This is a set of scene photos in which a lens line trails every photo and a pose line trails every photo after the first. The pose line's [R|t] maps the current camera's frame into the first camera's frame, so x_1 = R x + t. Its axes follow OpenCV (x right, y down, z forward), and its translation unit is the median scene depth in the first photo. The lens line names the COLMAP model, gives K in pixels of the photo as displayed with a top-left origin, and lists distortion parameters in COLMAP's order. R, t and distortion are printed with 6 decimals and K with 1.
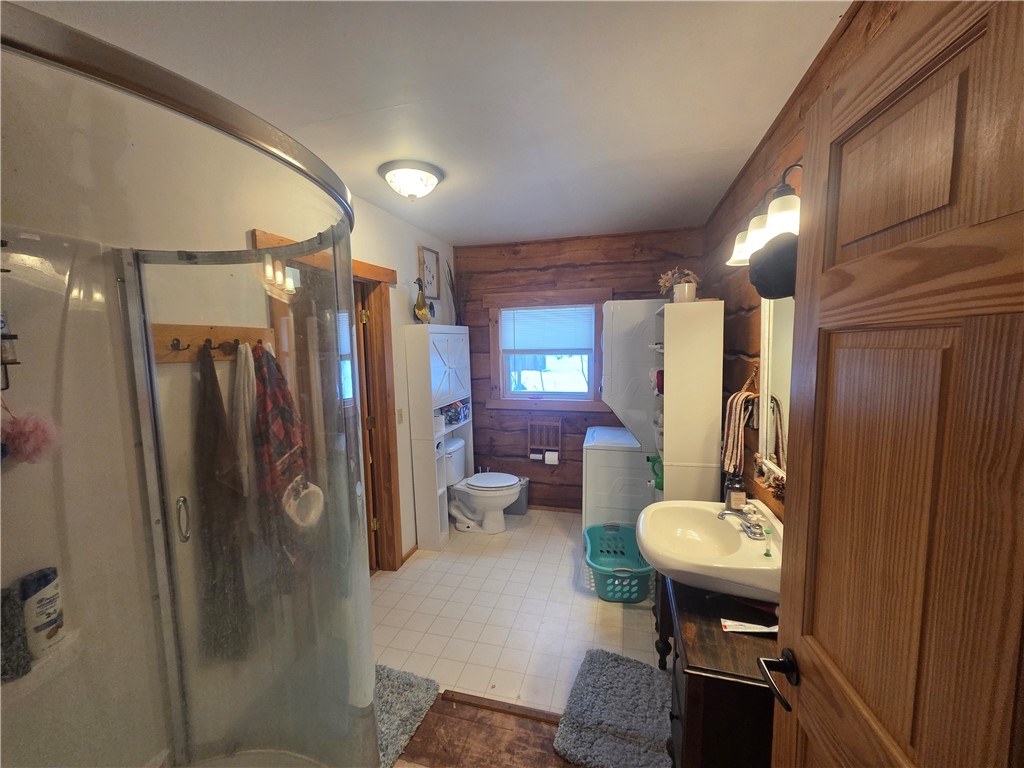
lens RADIAL K [[418.5, 0, 508.9], [0, 418.5, 388.1], [0, 0, 1]] dist [0.009263, -0.002944]
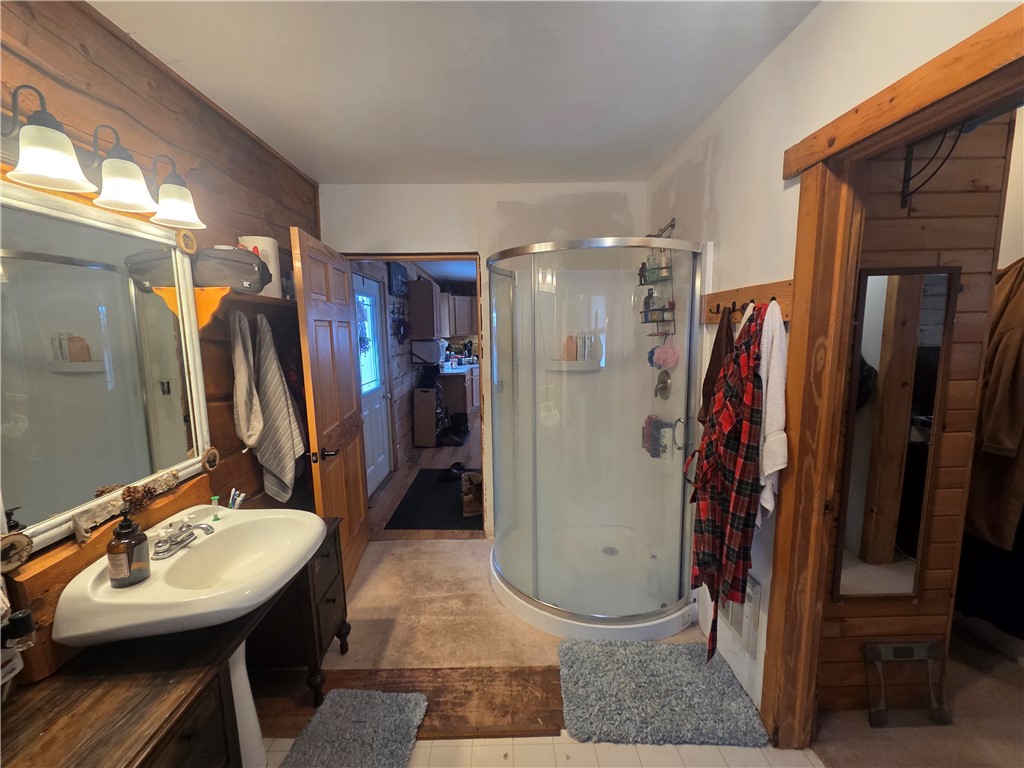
lens RADIAL K [[418.5, 0, 508.9], [0, 418.5, 388.1], [0, 0, 1]] dist [0.009263, -0.002944]
pose [[-0.956217, 0.077297, -0.282266, 0.143718], [0.007175, 0.970391, 0.241431, -0.159415], [0.292571, 0.228836, -0.928459, 1.801785]]
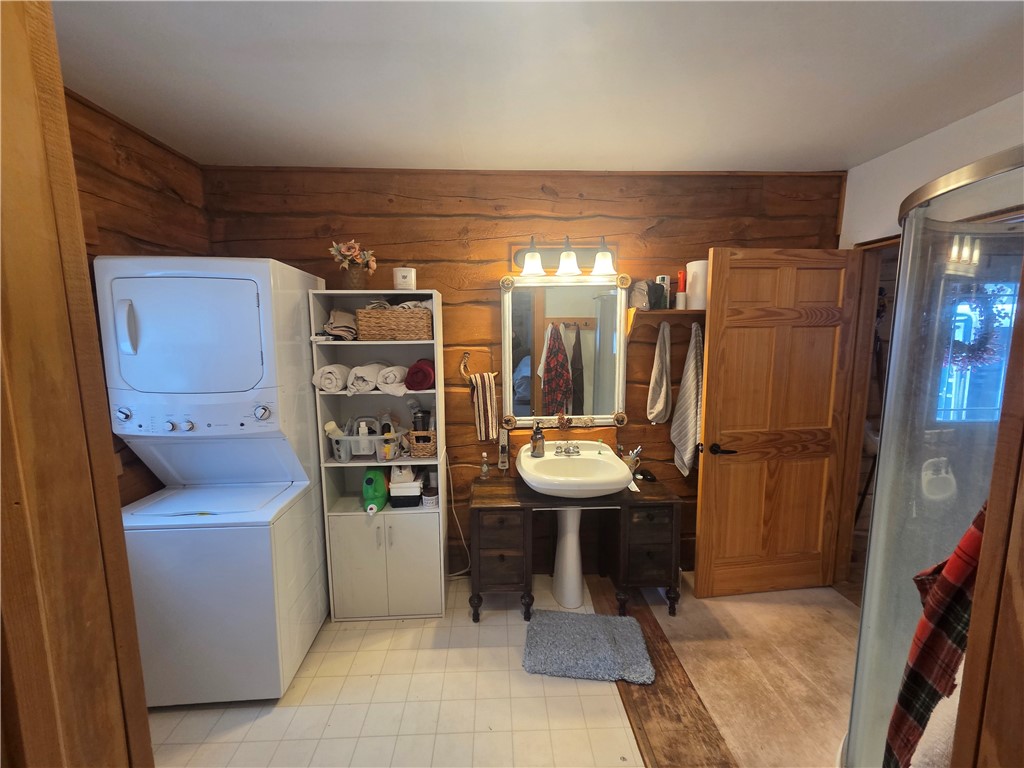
lens RADIAL K [[418.5, 0, 508.9], [0, 418.5, 388.1], [0, 0, 1]] dist [0.009263, -0.002944]
pose [[-0.312418, -0.101755, 0.944479, -0.747485], [0.110105, 0.983666, 0.142398, -0.138009], [-0.943542, 0.148479, -0.296111, 1.536798]]
